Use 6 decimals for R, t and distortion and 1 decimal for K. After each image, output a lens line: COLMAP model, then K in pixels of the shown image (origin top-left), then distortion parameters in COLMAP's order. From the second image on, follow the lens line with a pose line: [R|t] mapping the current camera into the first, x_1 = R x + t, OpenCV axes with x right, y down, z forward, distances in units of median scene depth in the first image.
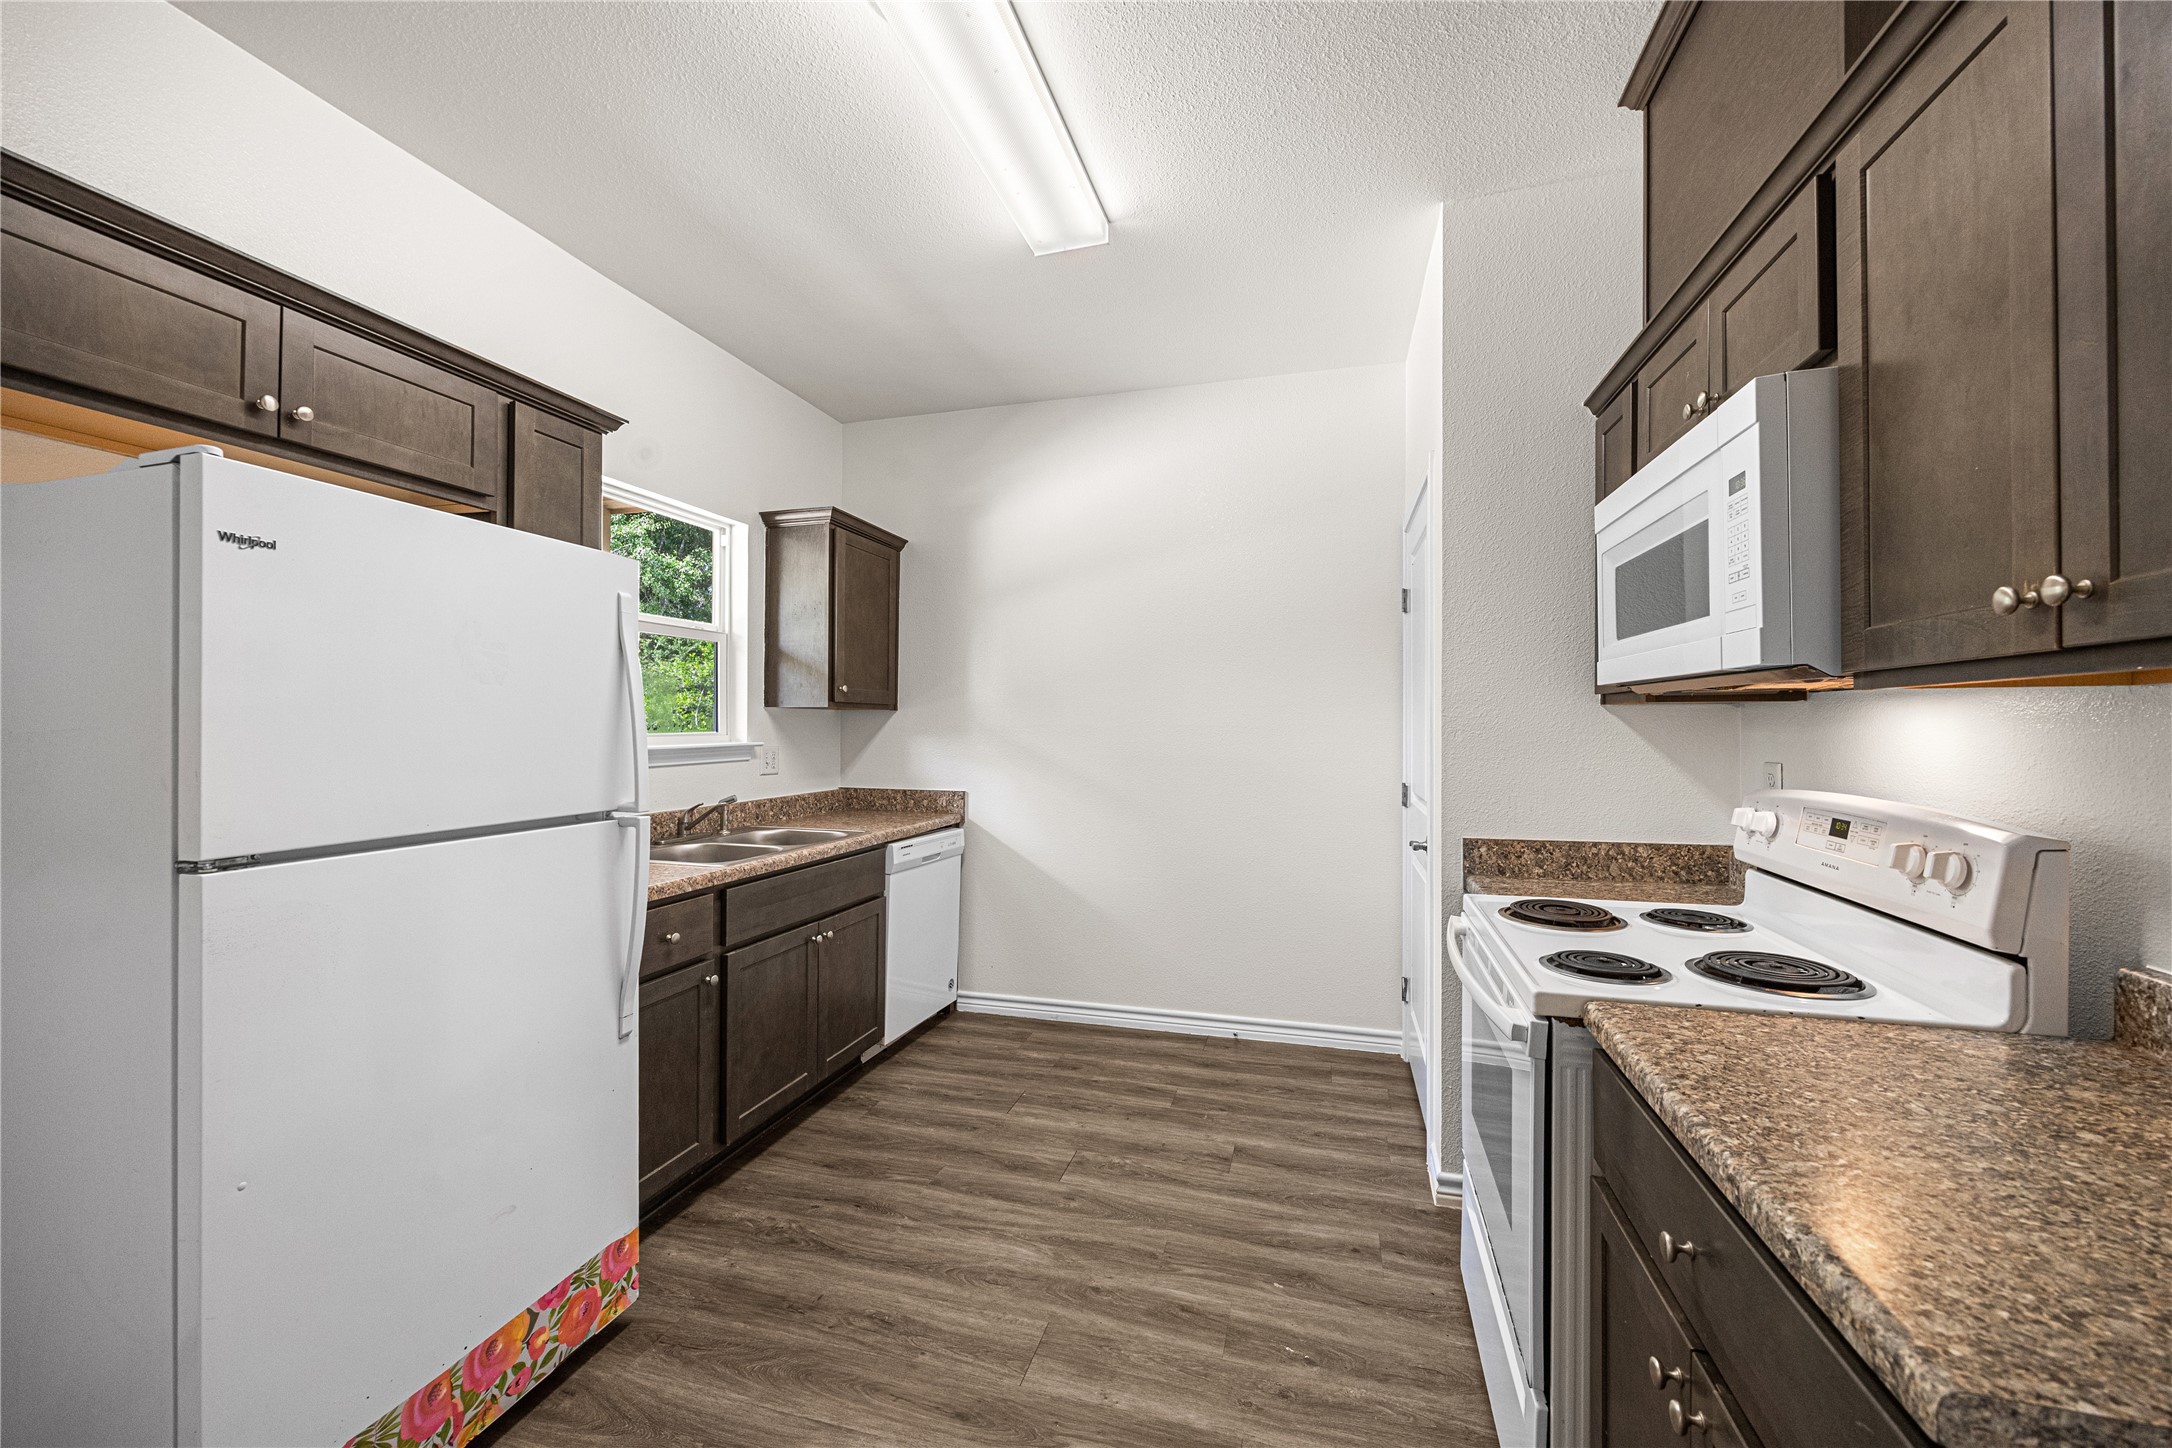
lens RADIAL K [[848.4, 0, 1086.8], [0, 848.4, 726.4], [0, 0, 1]] dist [-0.001552, -0.000543]
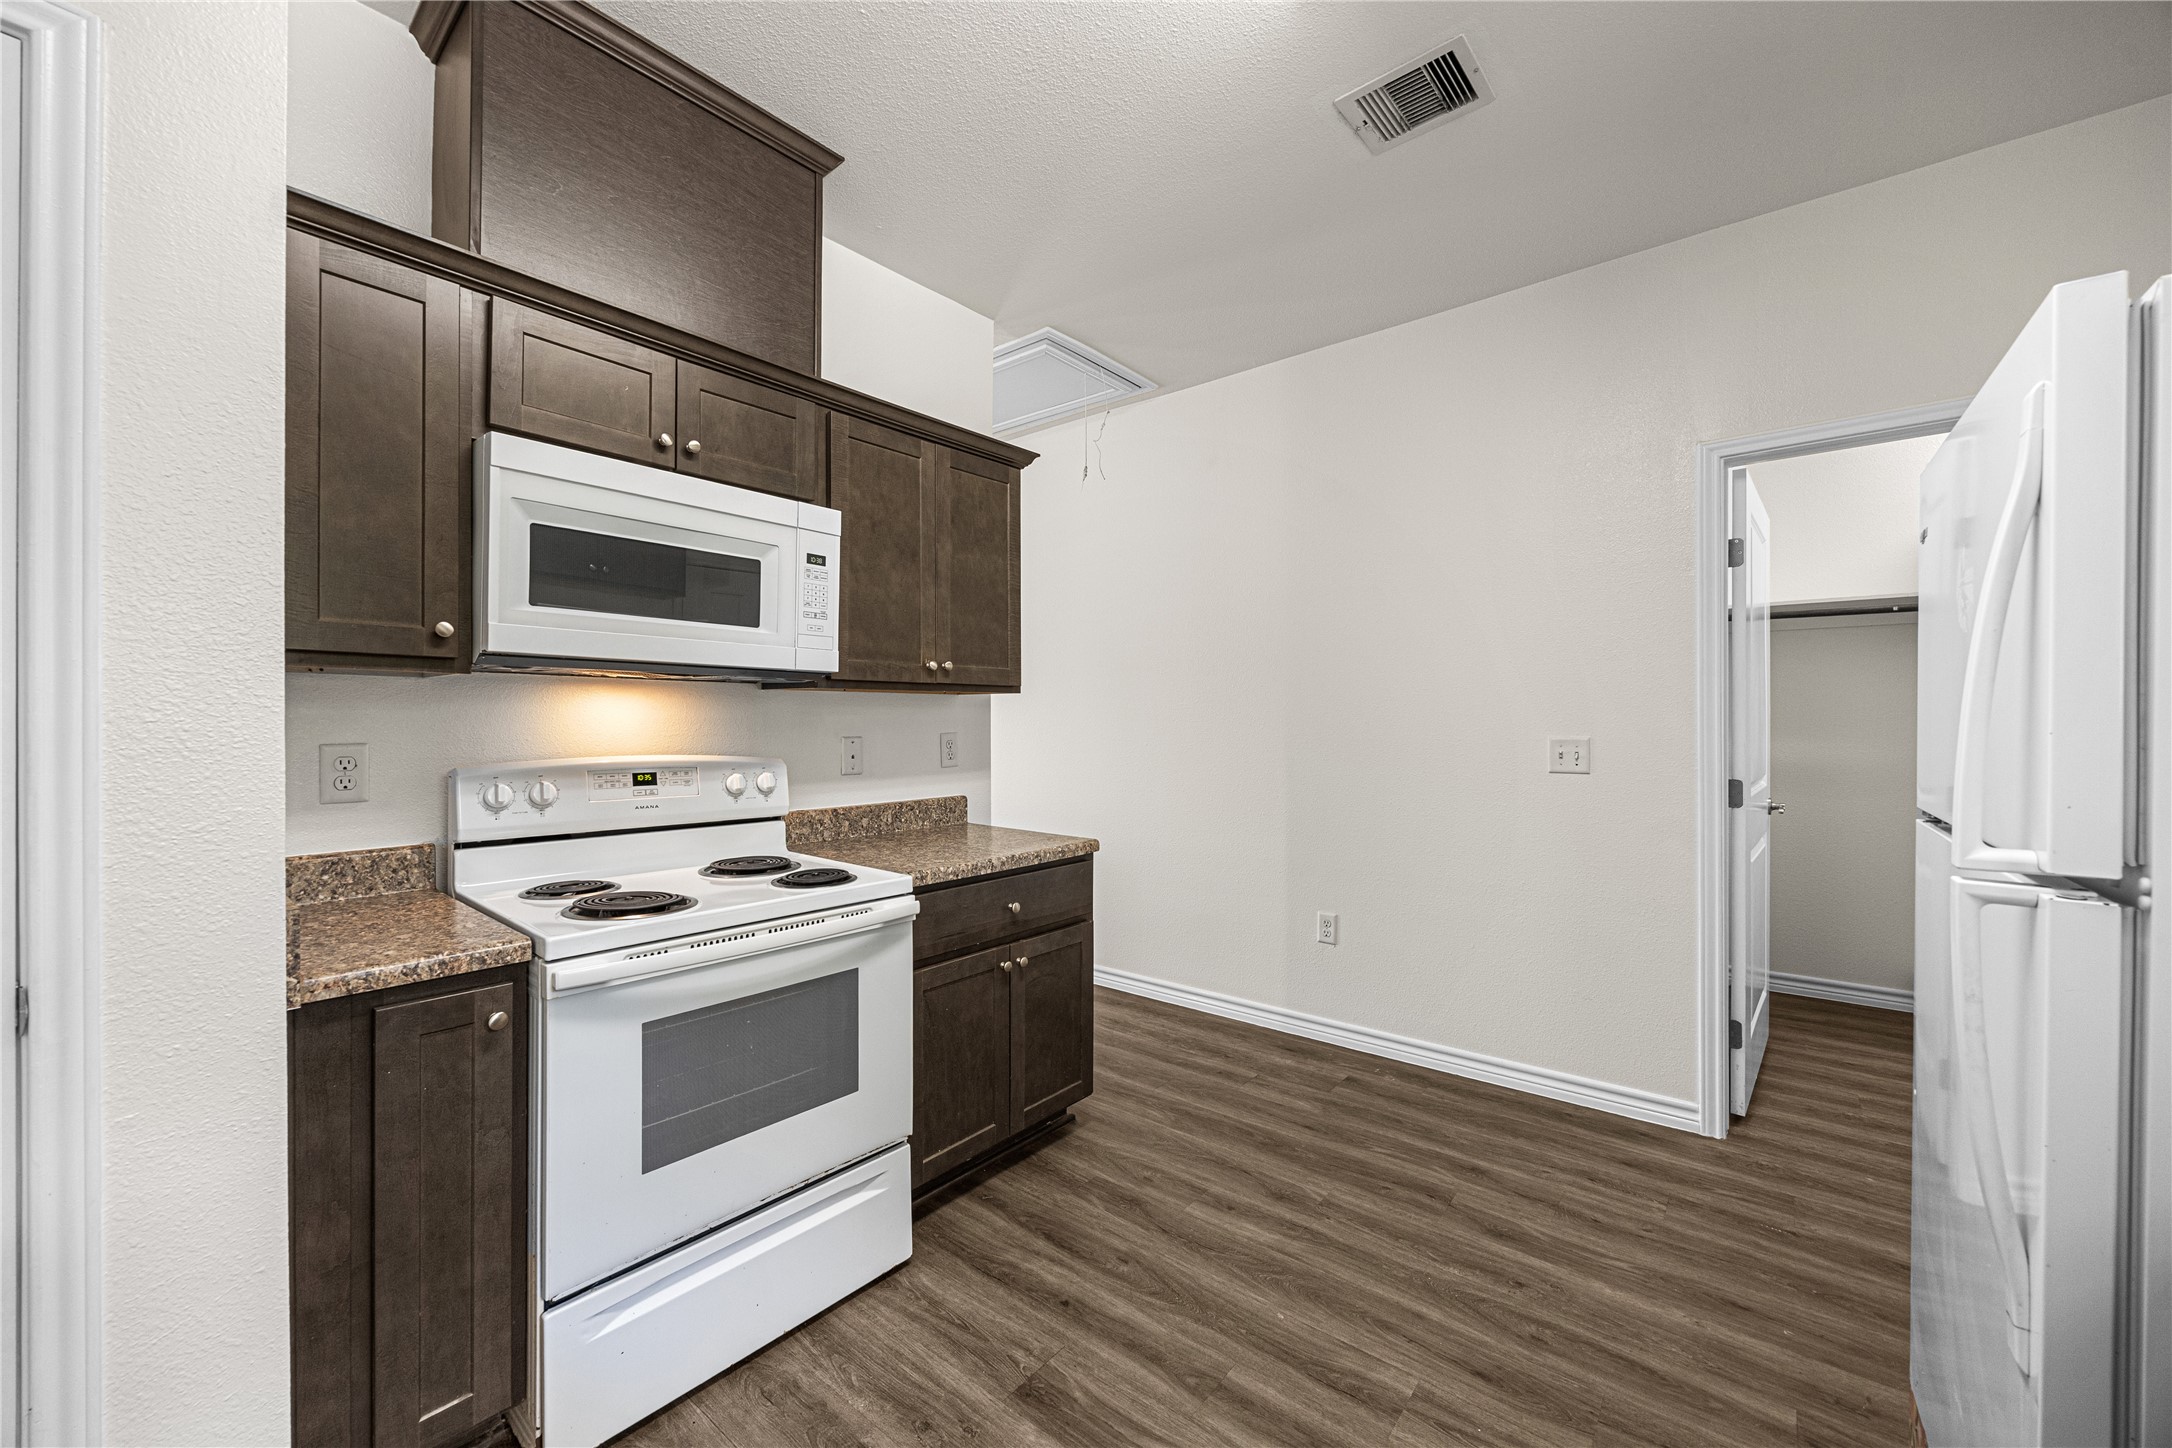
lens RADIAL K [[848.4, 0, 1089.3], [0, 848.4, 709.4], [0, 0, 1]] dist [-0.001552, -0.000543]
pose [[0.926554, 0.002351, -0.376155, 0.047321], [-0.004528, 0.999978, -0.004903, 0.000545], [0.376135, 0.006247, 0.926544, 0.162022]]
